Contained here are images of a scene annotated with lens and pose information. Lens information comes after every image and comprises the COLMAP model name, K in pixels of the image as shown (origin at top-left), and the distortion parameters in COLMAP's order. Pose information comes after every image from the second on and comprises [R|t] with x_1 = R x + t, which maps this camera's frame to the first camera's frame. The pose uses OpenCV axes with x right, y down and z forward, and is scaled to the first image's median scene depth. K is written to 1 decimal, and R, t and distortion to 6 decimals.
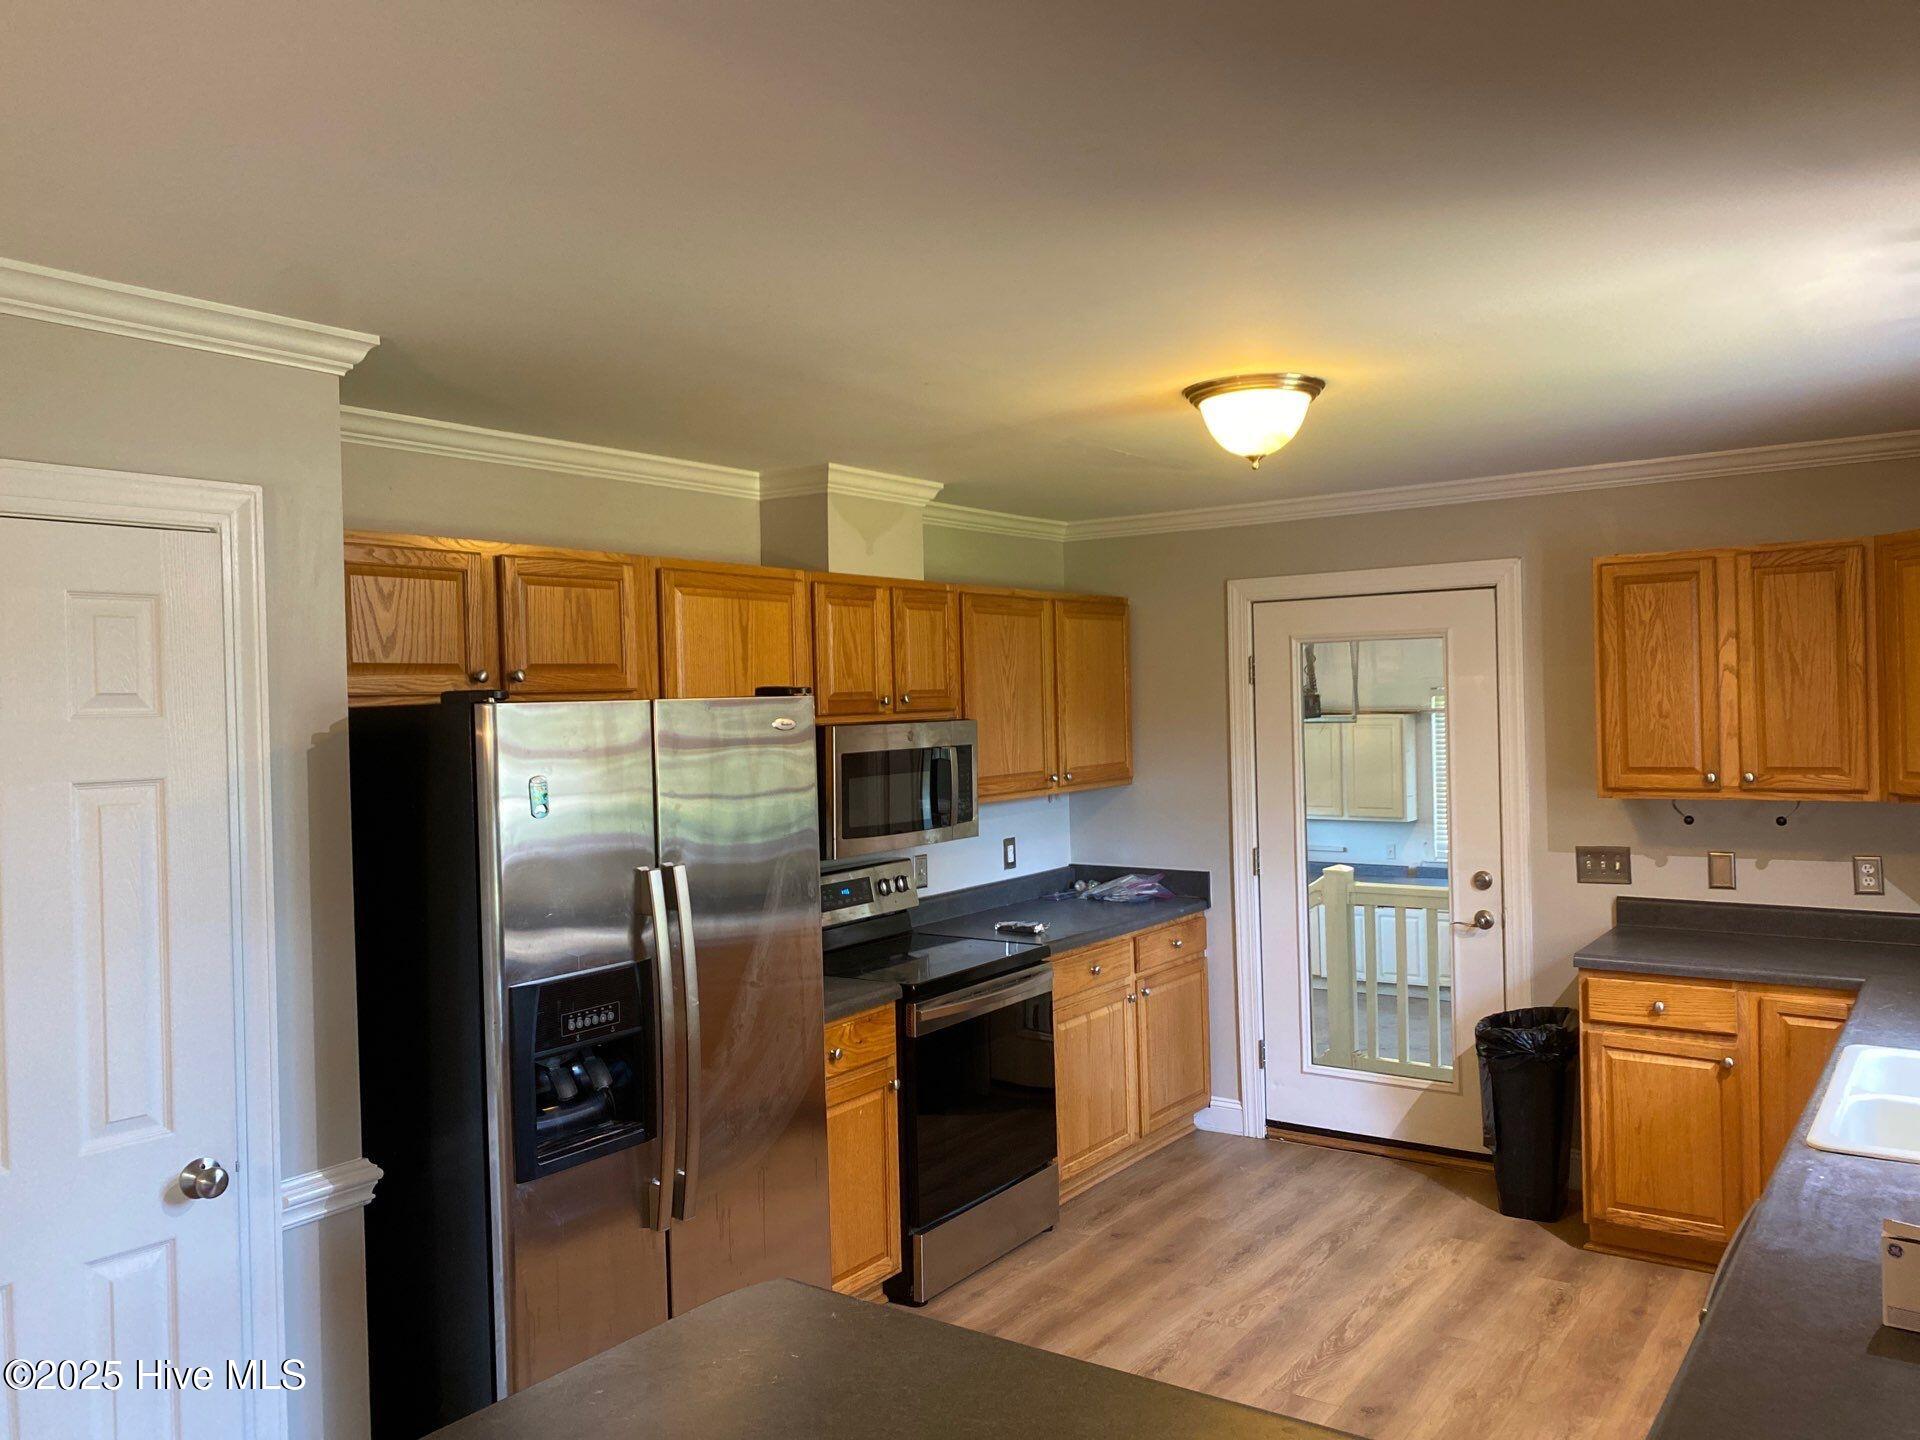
lens RADIAL K [[1460.5, 0, 965.5], [0, 1460.5, 701.2], [0, 0, 1]] dist [0.094645, -0.146125]
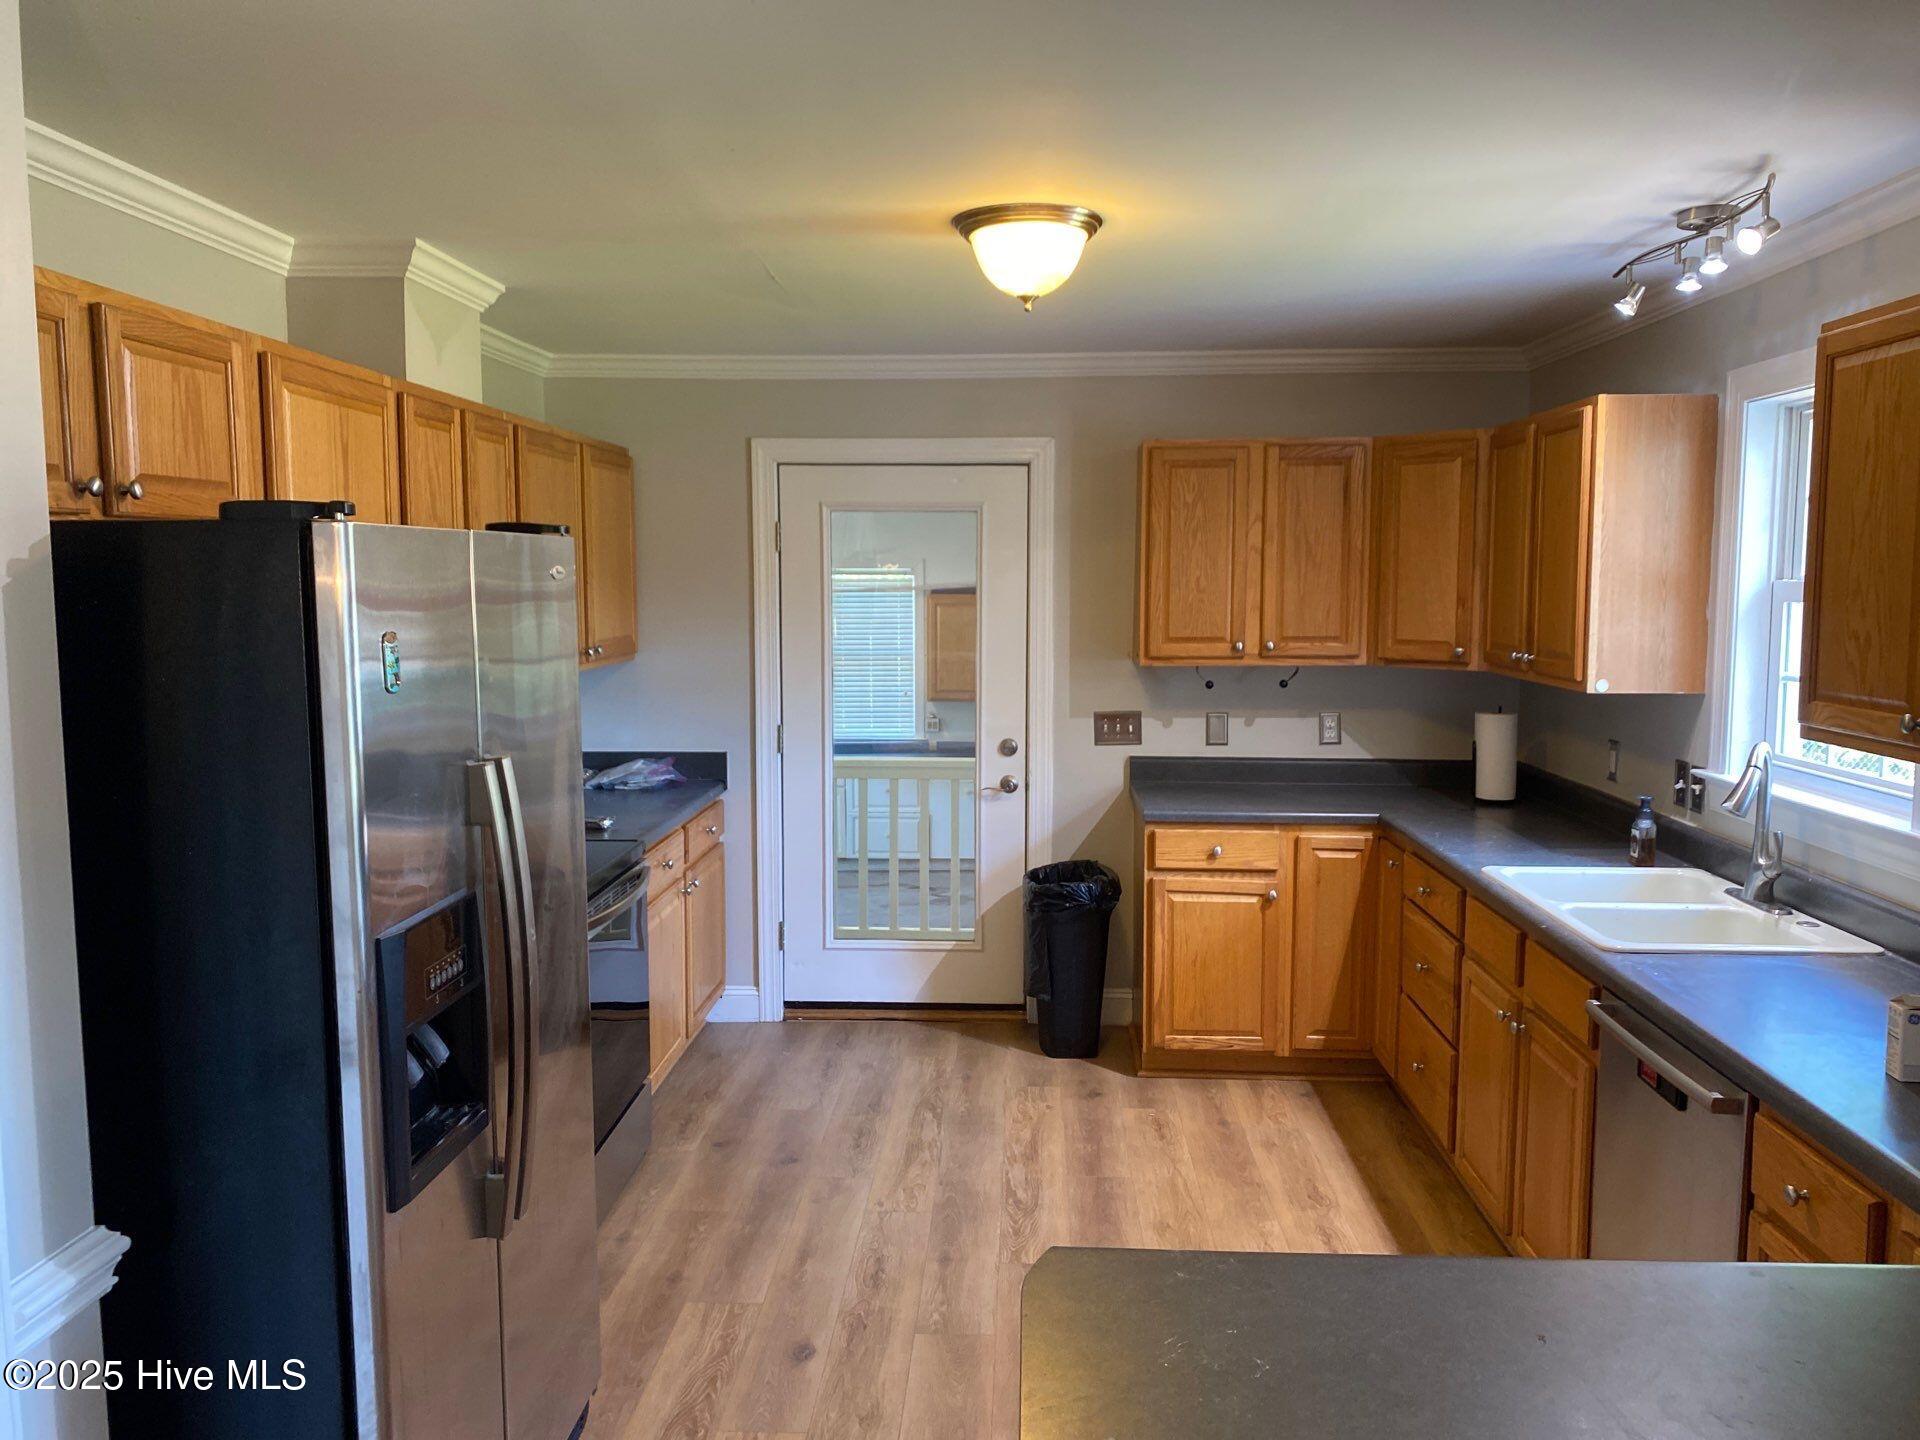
lens RADIAL K [[1460.5, 0, 965.5], [0, 1460.5, 701.2], [0, 0, 1]] dist [0.094645, -0.146125]
pose [[0.847538, -0.021404, 0.530303, -0.260276], [-0.020515, 0.997119, 0.073032, 0.016444], [-0.530338, -0.072776, 0.844657, 0.169761]]
